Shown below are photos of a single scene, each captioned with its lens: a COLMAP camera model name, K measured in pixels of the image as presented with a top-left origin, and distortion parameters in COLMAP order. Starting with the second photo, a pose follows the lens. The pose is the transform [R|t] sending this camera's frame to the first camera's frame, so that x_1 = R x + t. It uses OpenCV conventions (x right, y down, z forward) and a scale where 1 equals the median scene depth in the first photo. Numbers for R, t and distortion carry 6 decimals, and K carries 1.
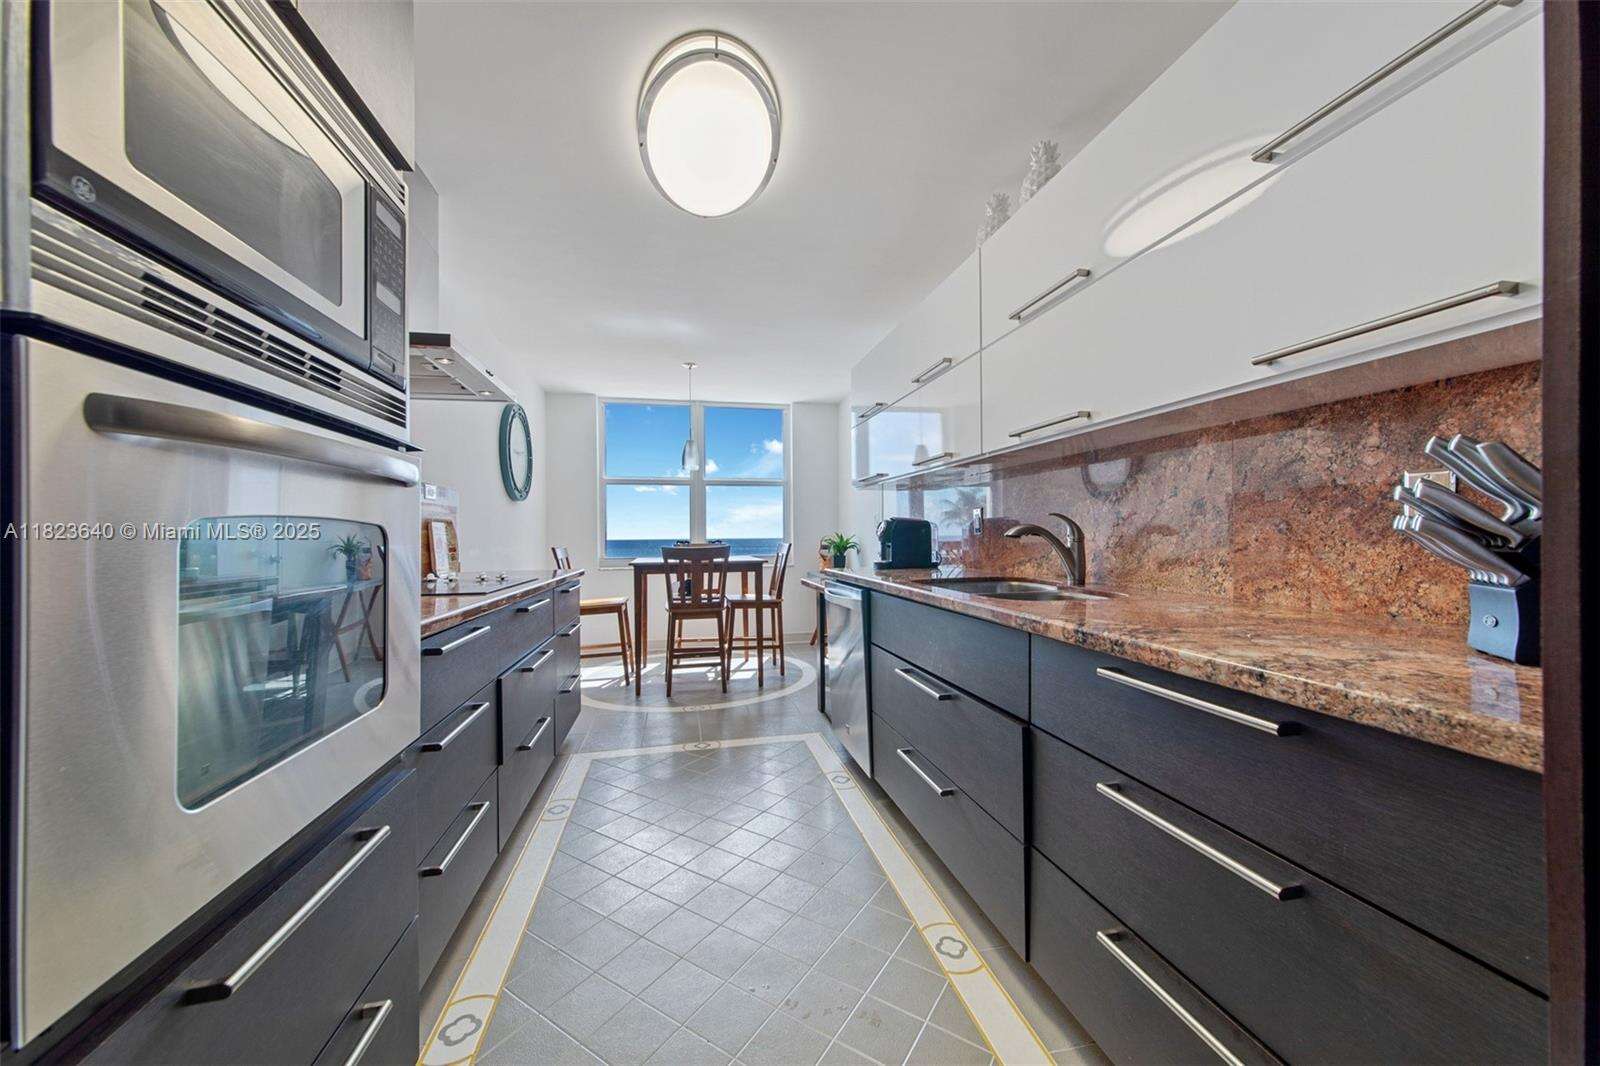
lens RADIAL K [[594.2, 0, 810.9], [0, 594.2, 540.7], [0, 0, 1]] dist [0.005656, -0.000207]
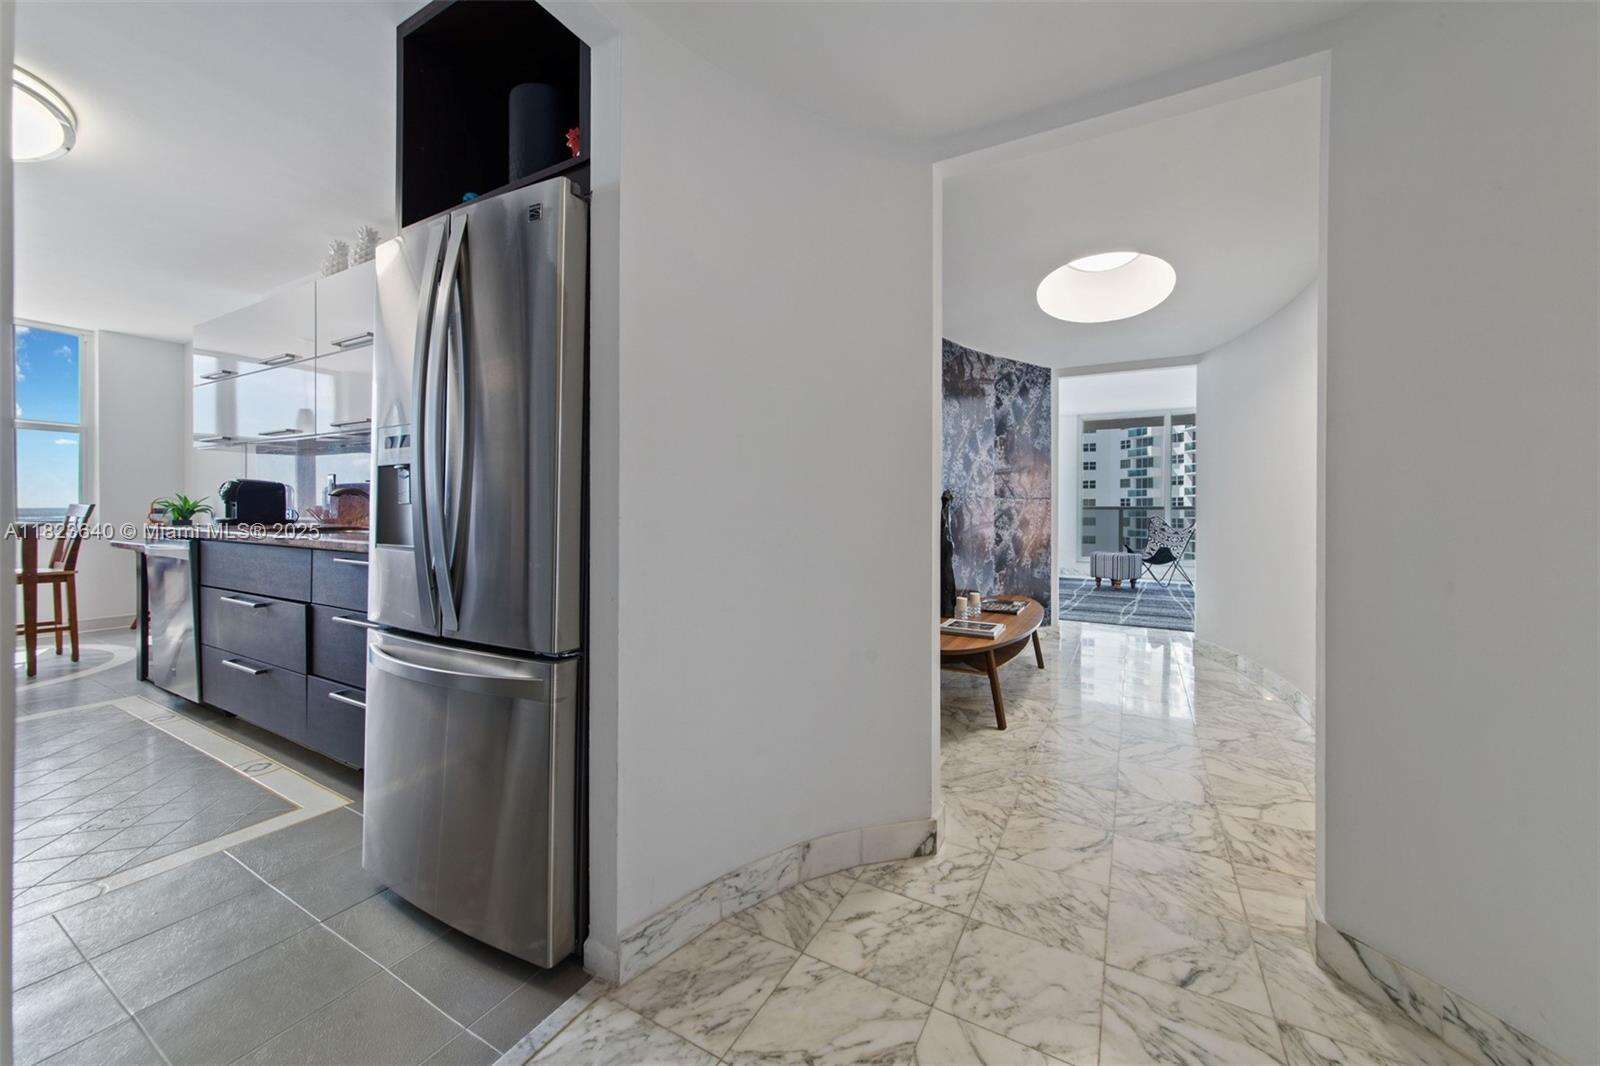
lens RADIAL K [[594.2, 0, 820.3], [0, 594.2, 511.3], [0, 0, 1]] dist [0.005656, -0.000207]
pose [[0.662912, 0.008861, 0.748645, 0.014841], [-0.007074, 0.999959, -0.005571, 0.013538], [-0.748664, -0.001602, 0.662948, -0.363503]]
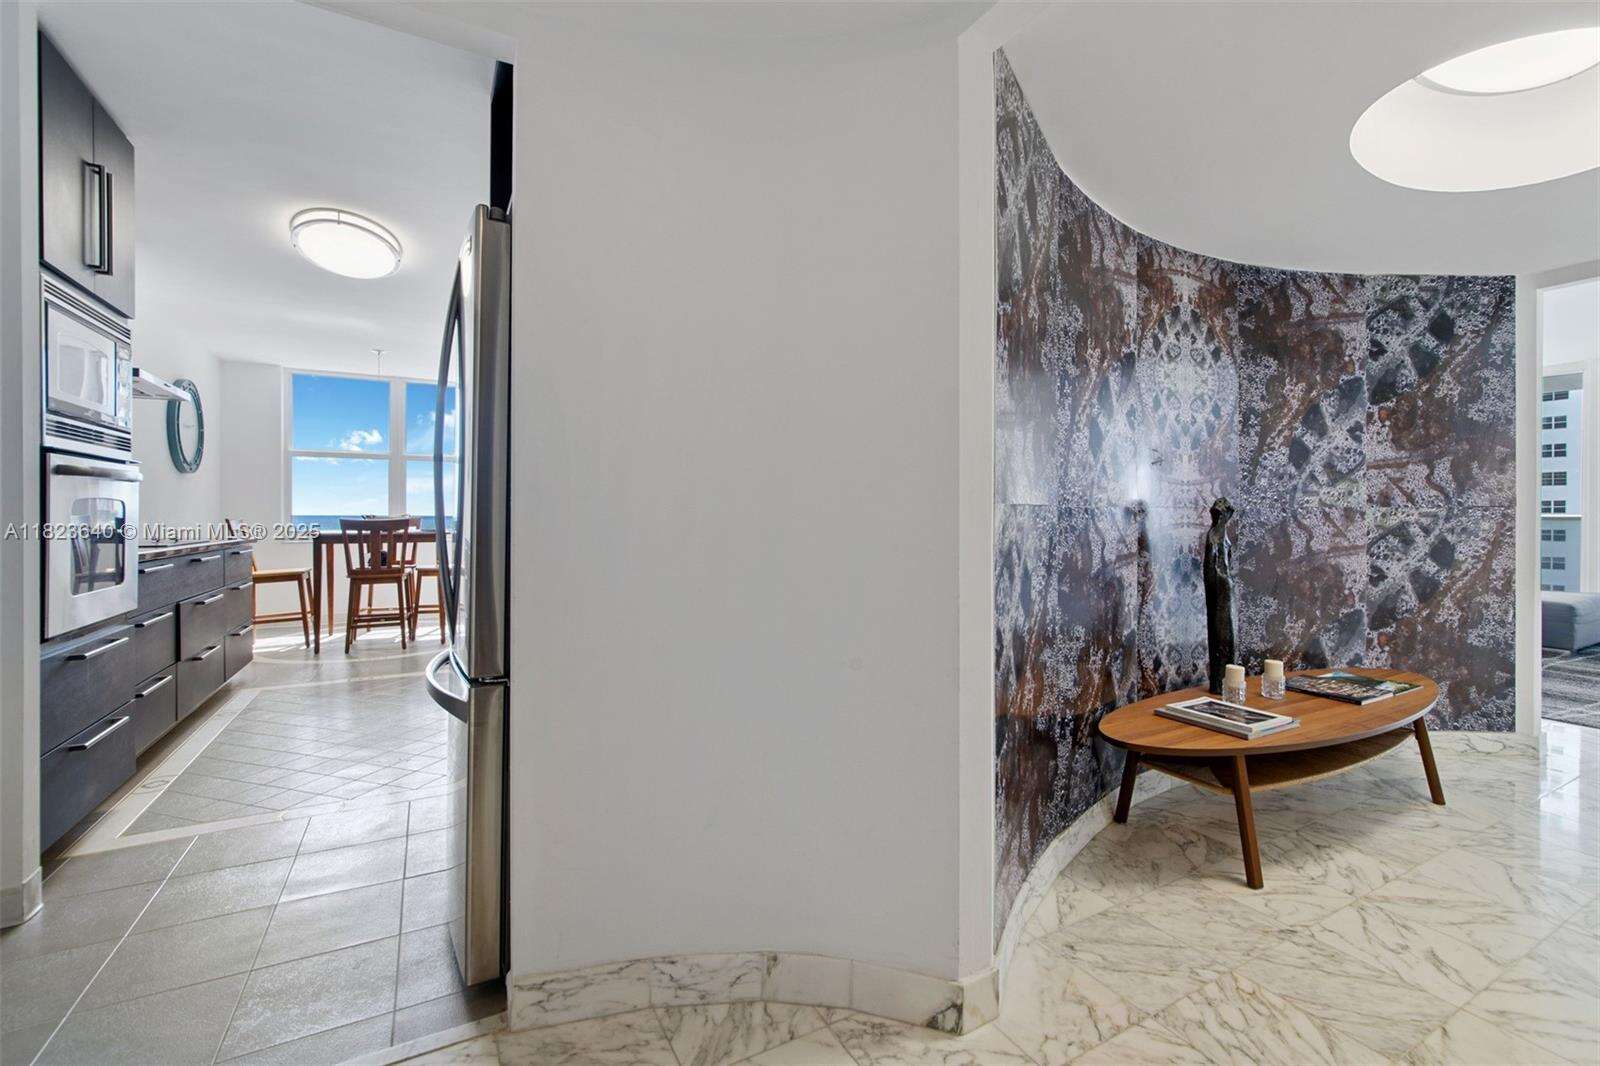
lens RADIAL K [[695.3, 0, 796.3], [0, 695.3, 515.4], [0, 0, 1]] dist [-0.000669, 0.000416]
pose [[0.963180, 0.010880, 0.268637, 0.204528], [-0.009925, 0.999939, -0.004913, 0.001036], [-0.268674, 0.002066, 0.963229, -0.448956]]
